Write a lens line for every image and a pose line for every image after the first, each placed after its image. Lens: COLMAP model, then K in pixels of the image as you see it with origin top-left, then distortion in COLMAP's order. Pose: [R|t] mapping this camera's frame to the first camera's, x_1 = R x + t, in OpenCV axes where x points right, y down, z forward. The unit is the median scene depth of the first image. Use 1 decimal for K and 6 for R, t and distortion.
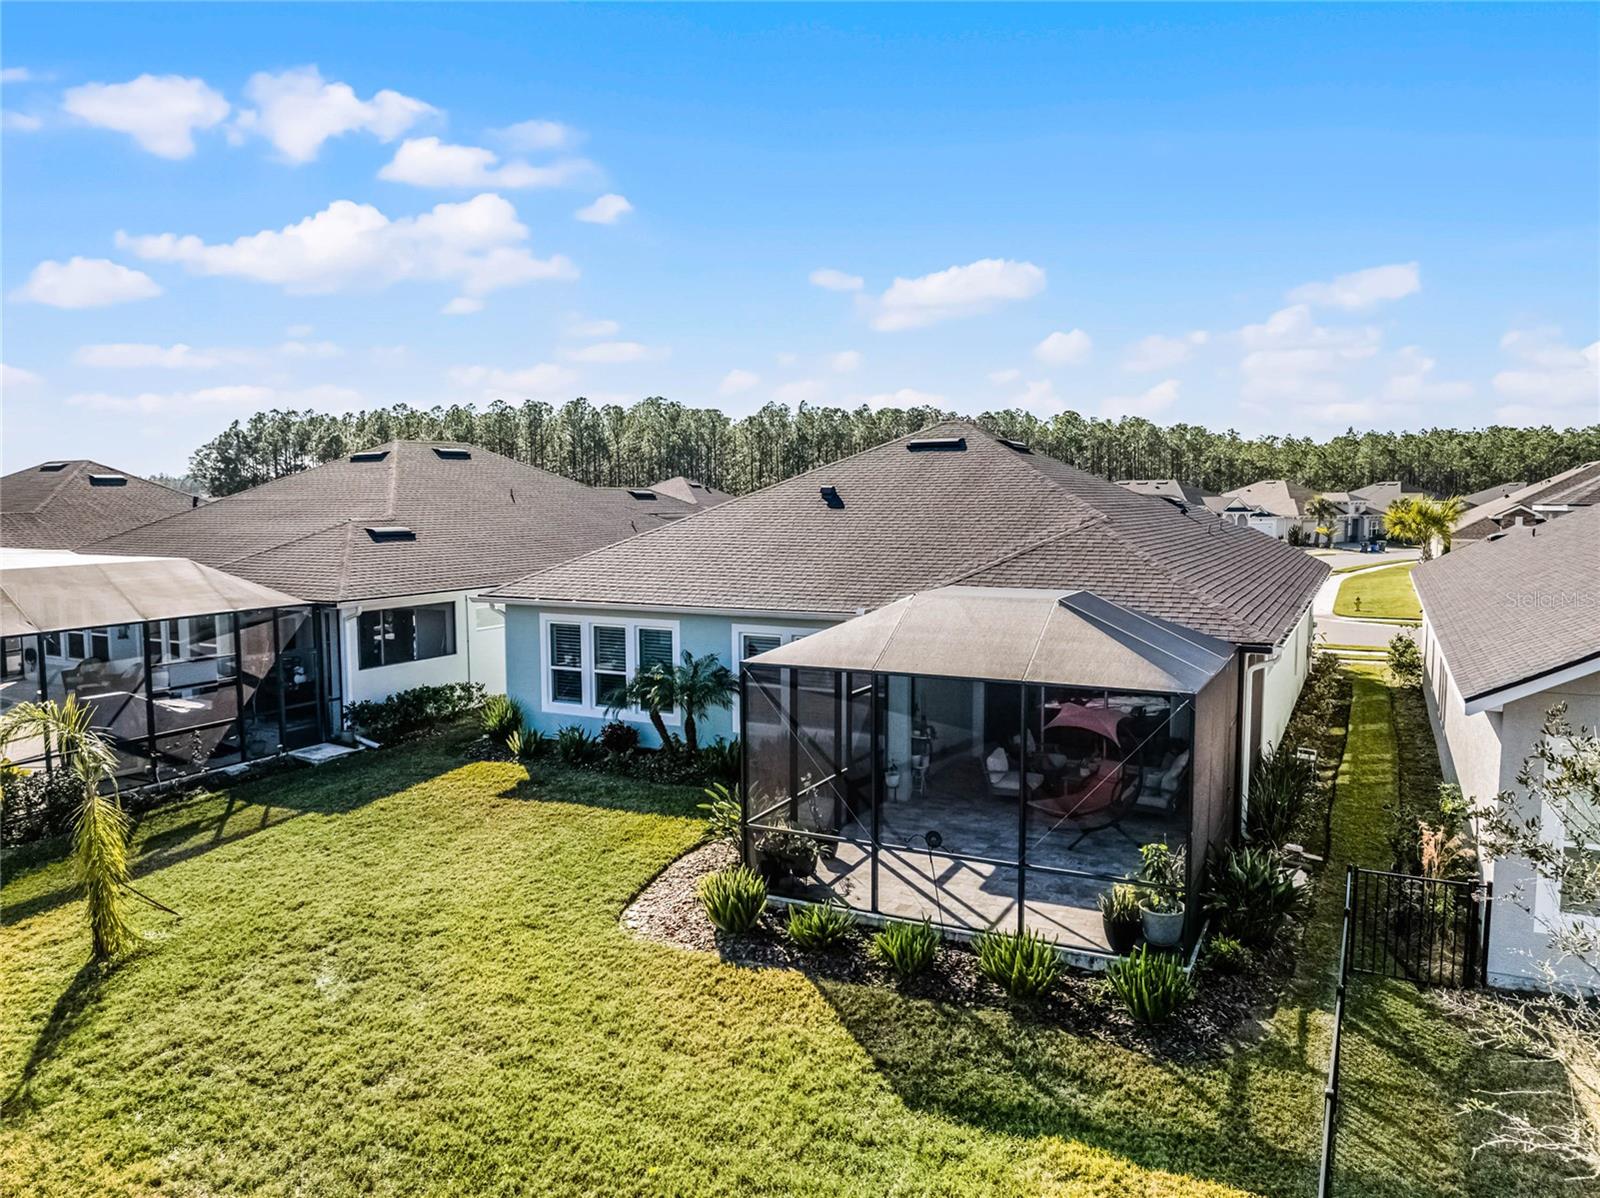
lens RADIAL K [[1123.9, 0, 801.7], [0, 1123.9, 596.4], [0, 0, 1]] dist [-0.042235, 0.009679]
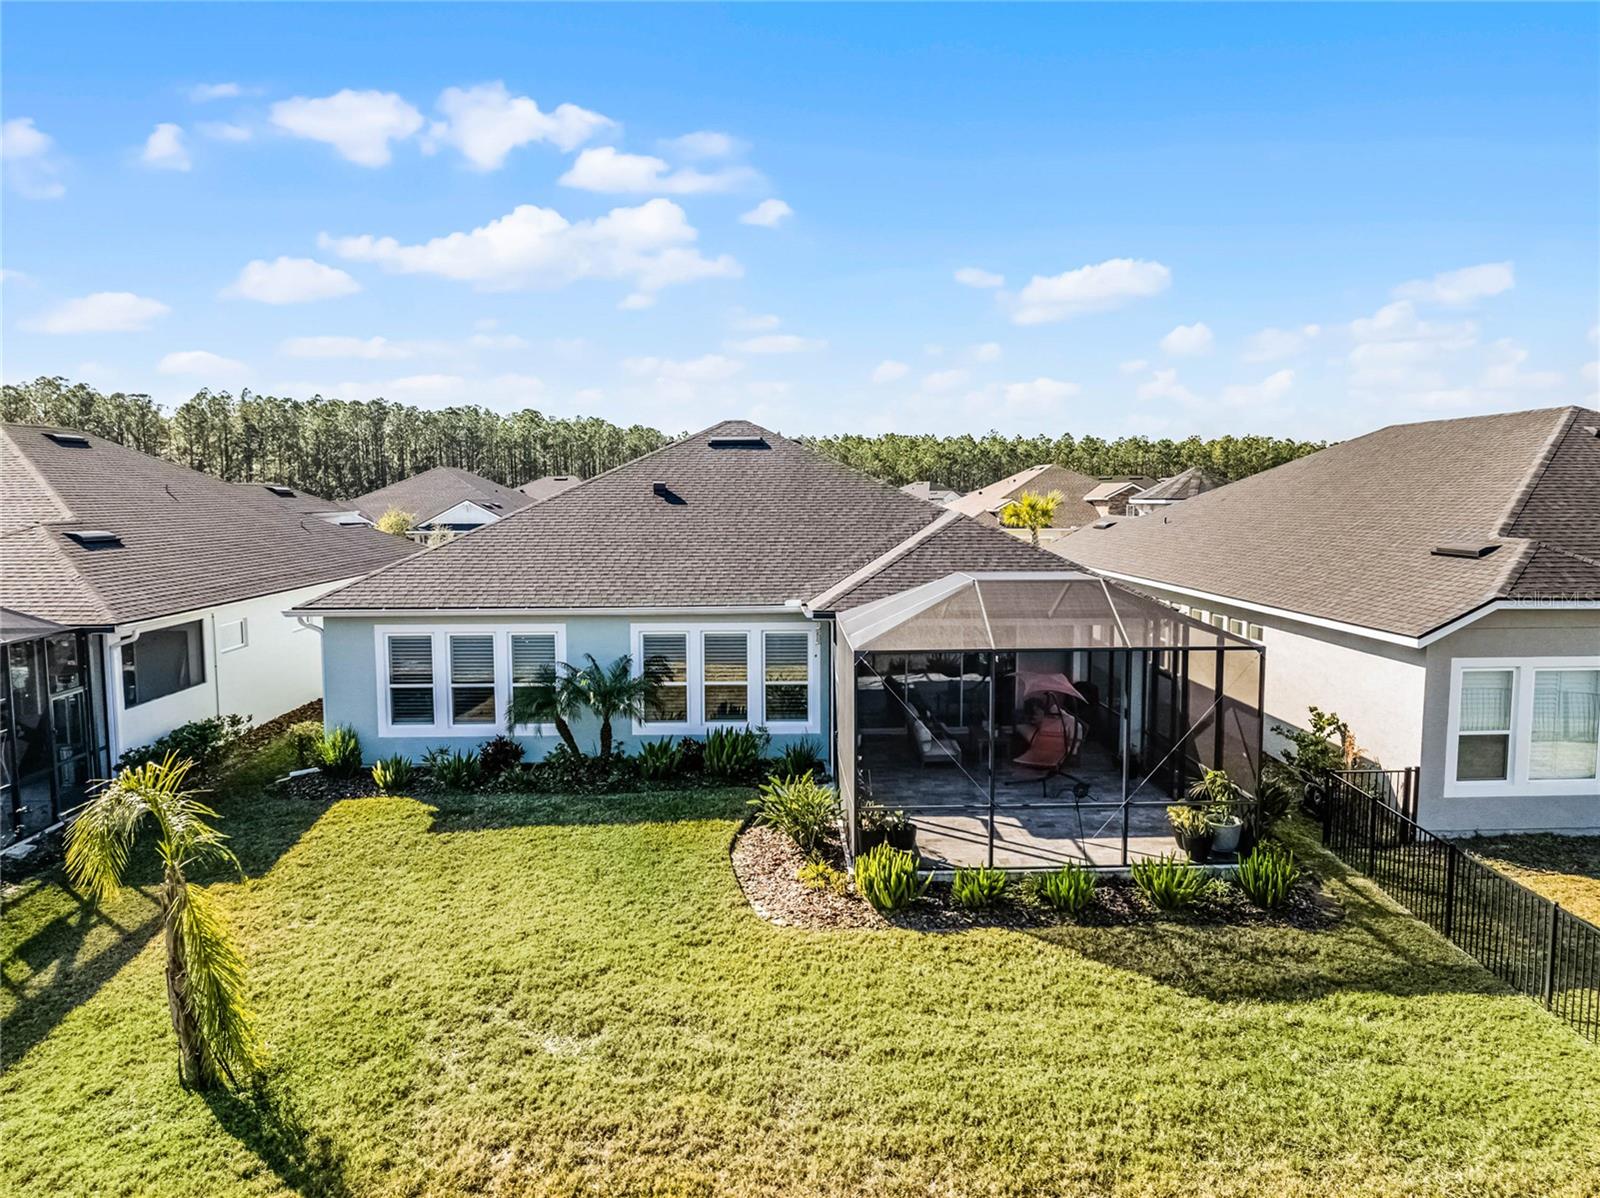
lens RADIAL K [[1123.9, 0, 801.6], [0, 1123.9, 595.0], [0, 0, 1]] dist [-0.042235, 0.009679]
pose [[0.871533, -0.042518, 0.488490, -0.459361], [0.042287, 0.999039, 0.011512, -0.005957], [-0.488510, 0.010624, 0.872494, 0.092101]]
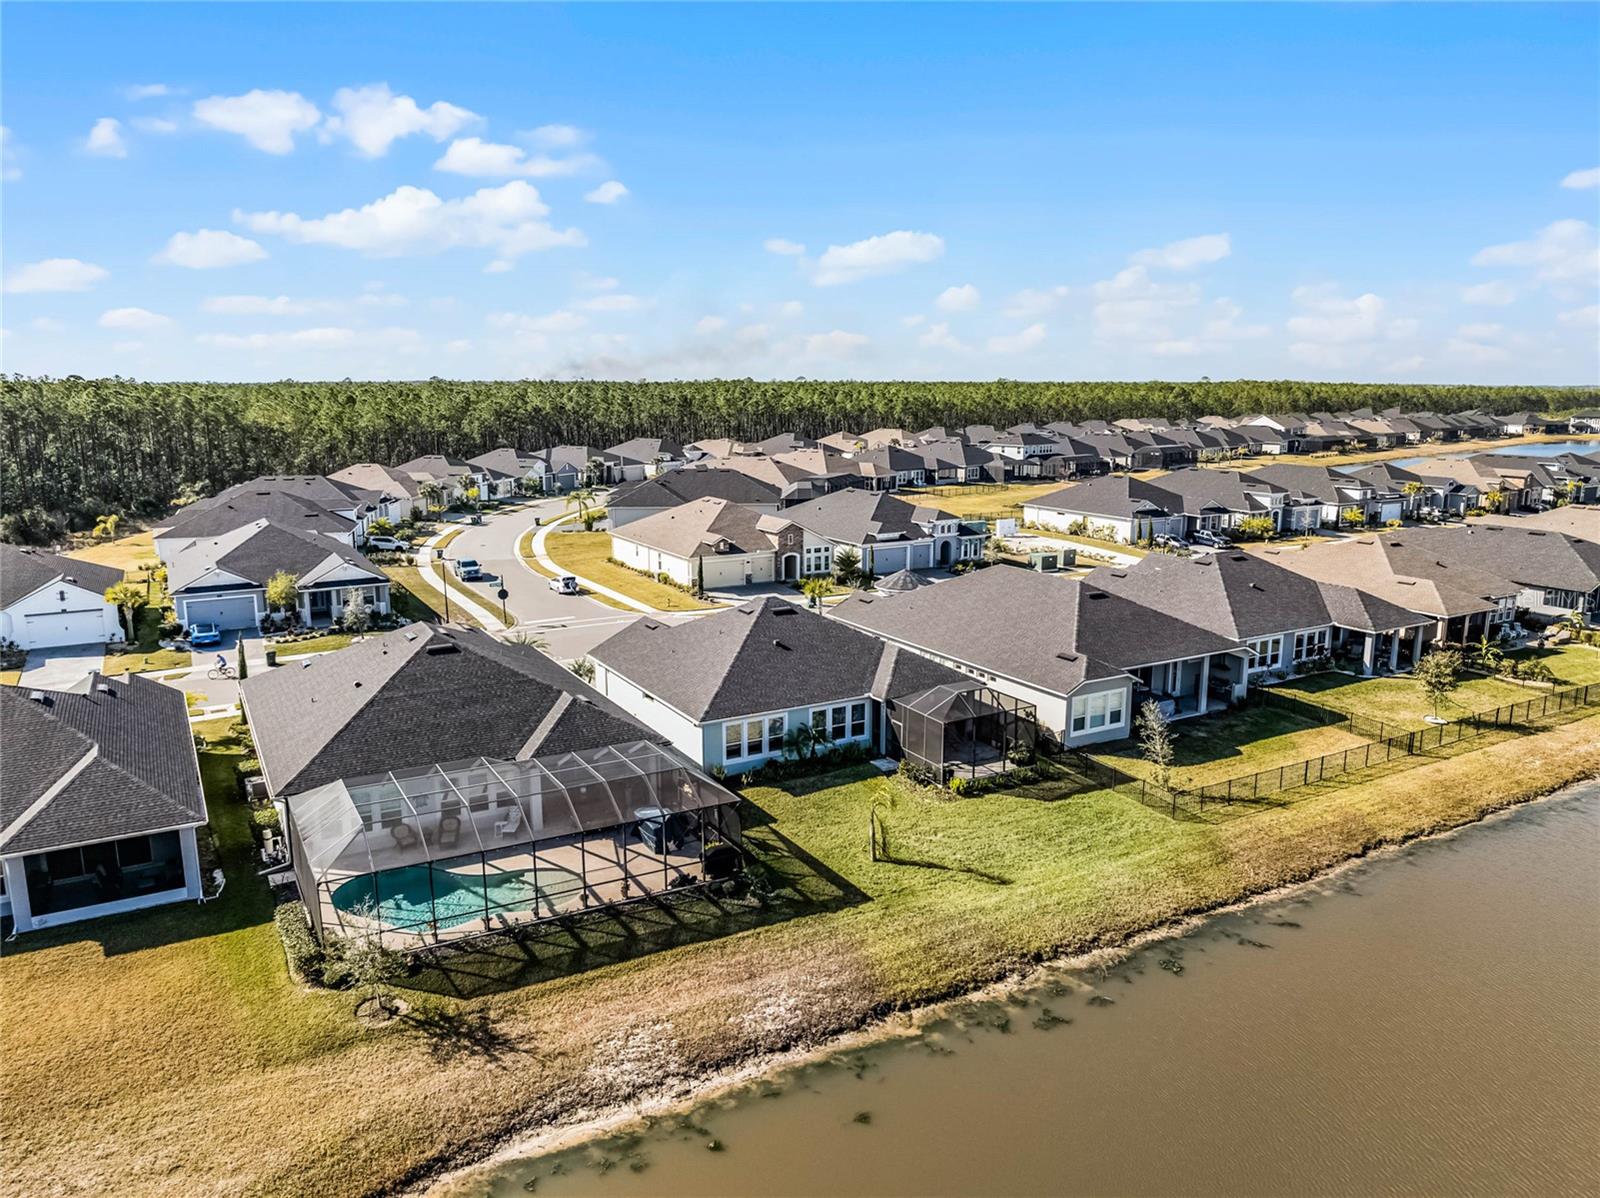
lens RADIAL K [[1123.9, 0, 794.9], [0, 1123.9, 596.8], [0, 0, 1]] dist [-0.042235, 0.009679]
pose [[0.545253, -0.154974, 0.823822, -2.430606], [0.072588, 0.987800, 0.137778, -0.658379], [-0.835123, -0.015324, 0.549850, -0.424510]]
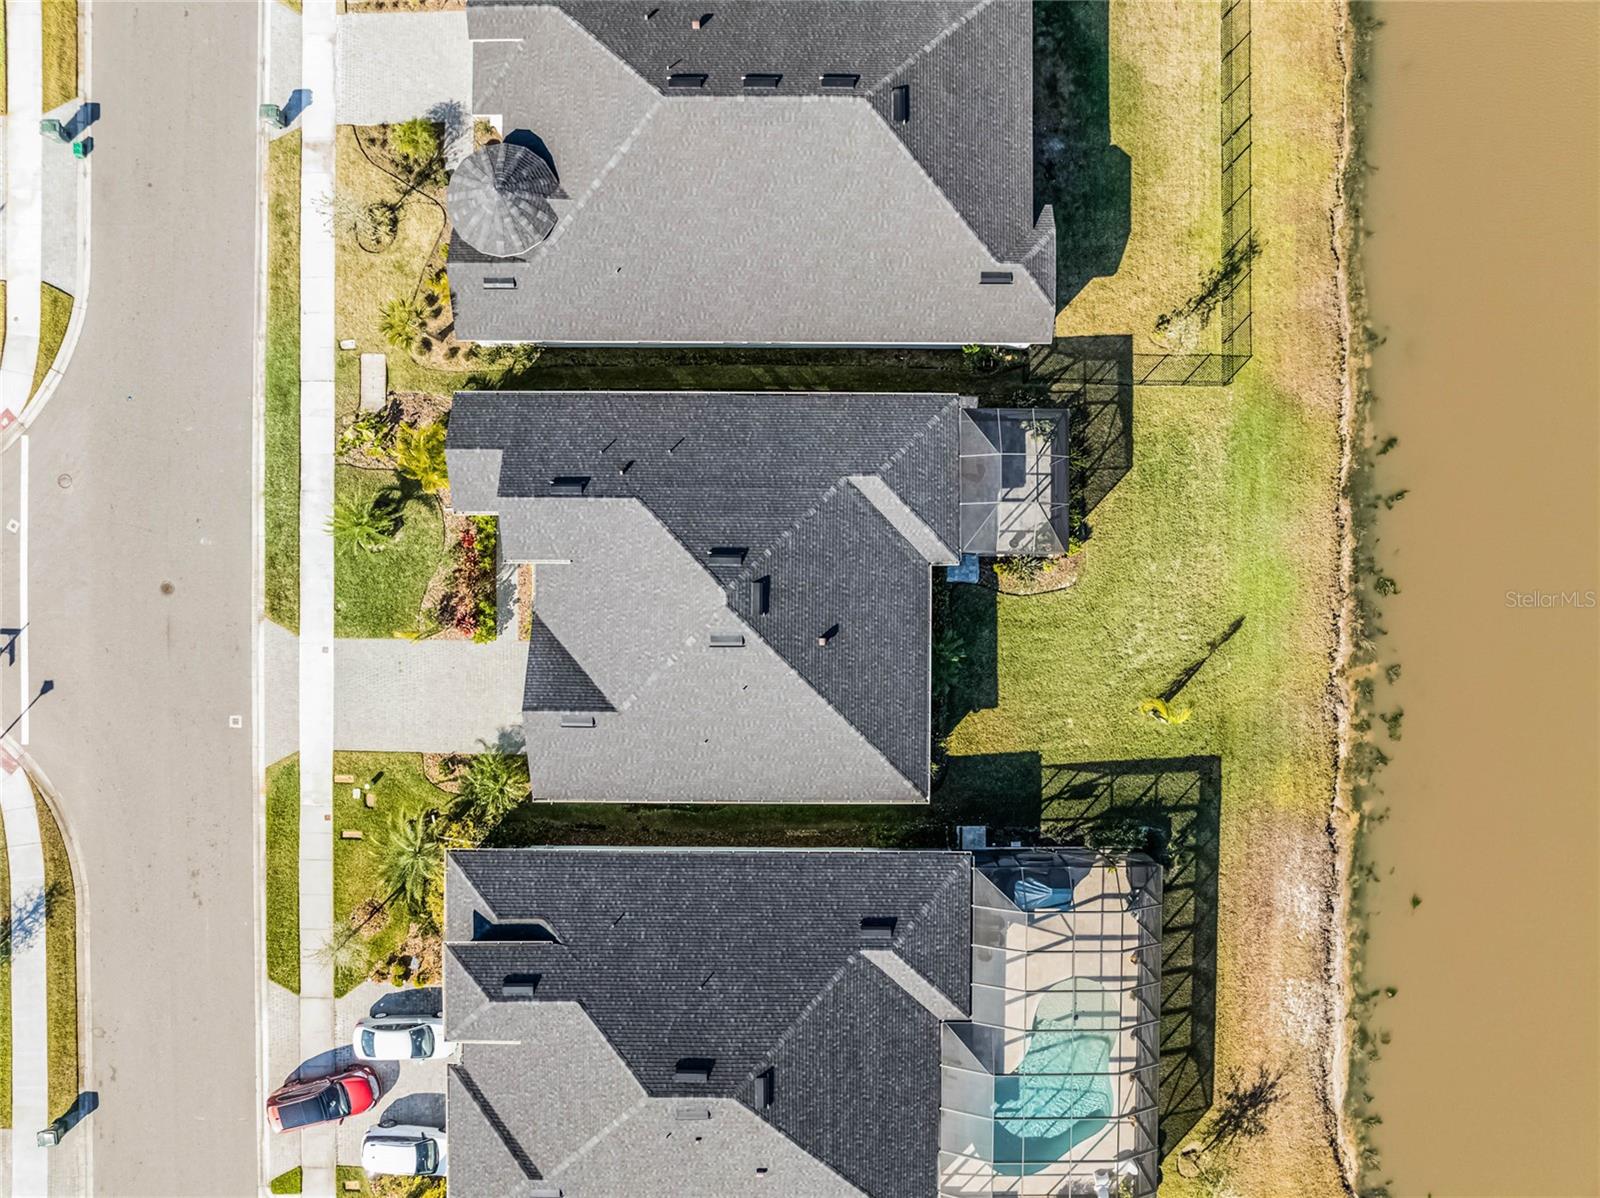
lens RADIAL K [[1123.9, 0, 795.2], [0, 1123.9, 599.3], [0, 0, 1]] dist [-0.042235, 0.009679]
pose [[-0.453828, -0.890981, -0.013901, 0.164384], [0.069887, -0.051141, 0.996243, -2.307354], [-0.888345, 0.451151, 0.085477, 1.121176]]
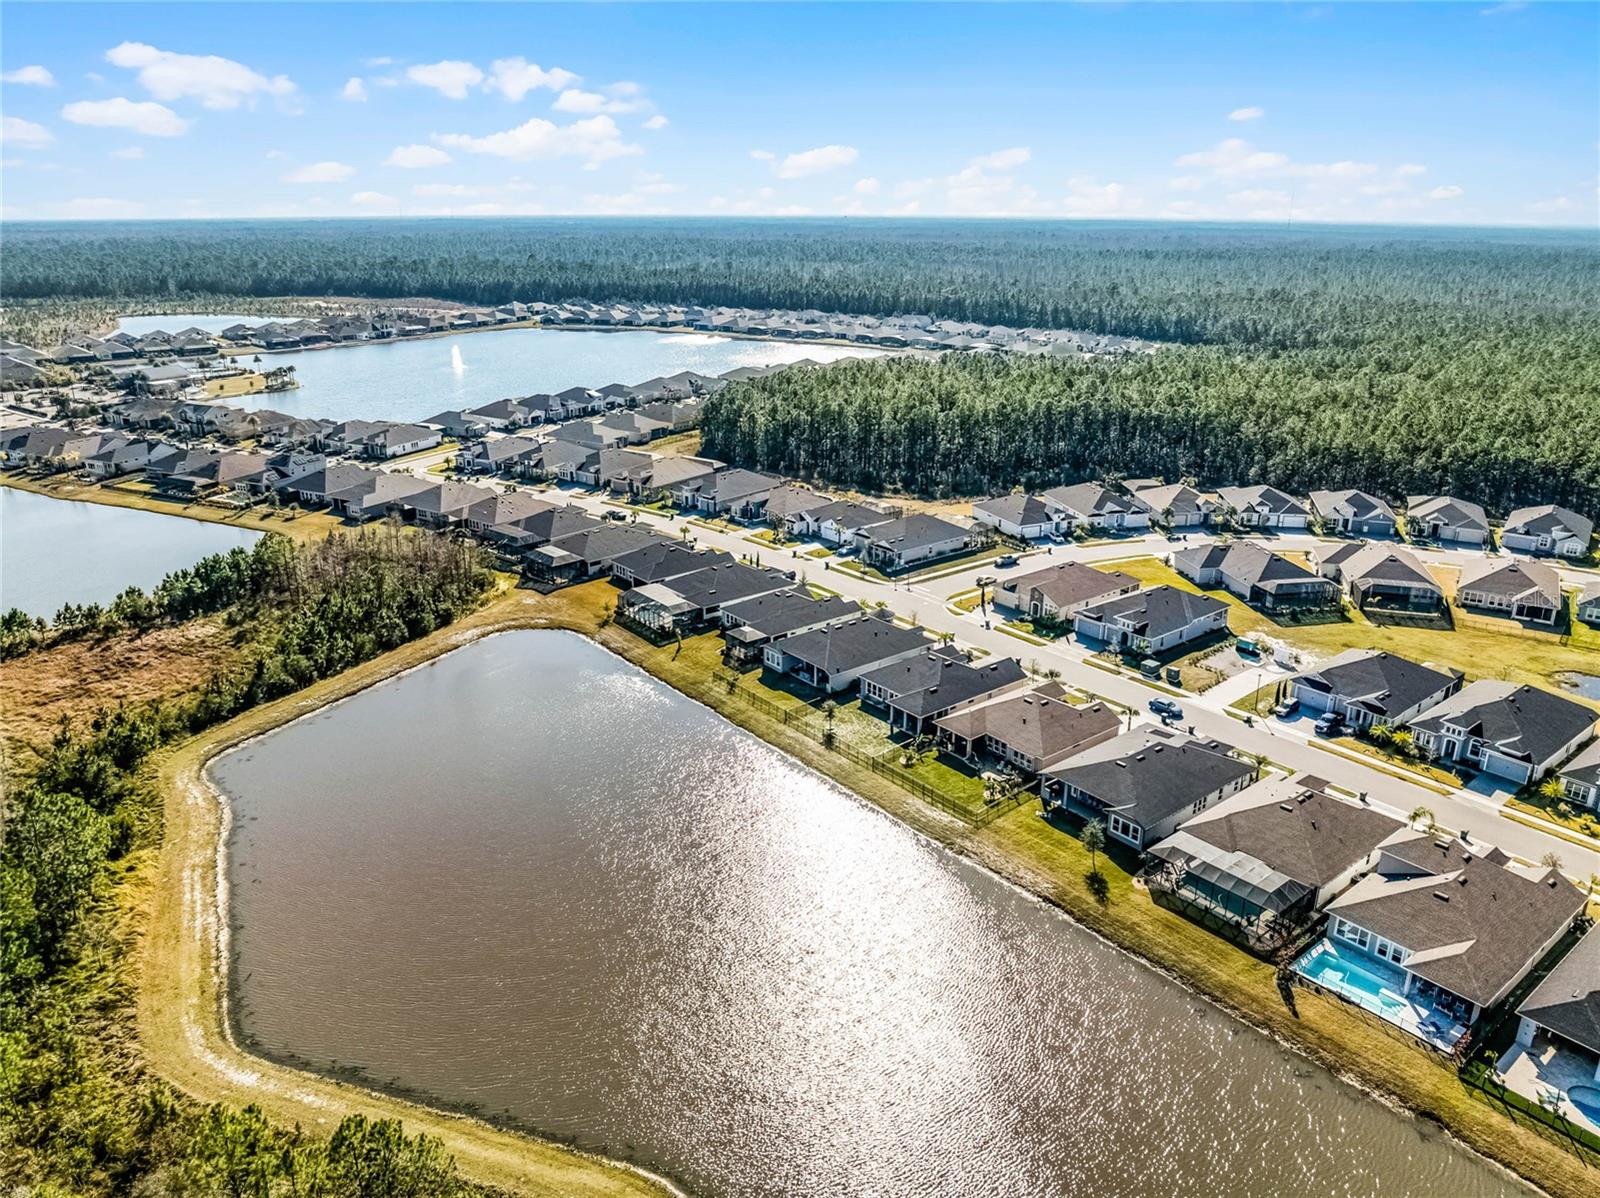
lens RADIAL K [[1123.9, 0, 794.8], [0, 1123.9, 601.1], [0, 0, 1]] dist [-0.042235, 0.009679]
pose [[0.912375, 0.137319, -0.385636, 4.102225], [-0.038718, 0.966782, 0.252653, -2.617651], [0.407520, -0.215583, 0.887385, -7.328584]]
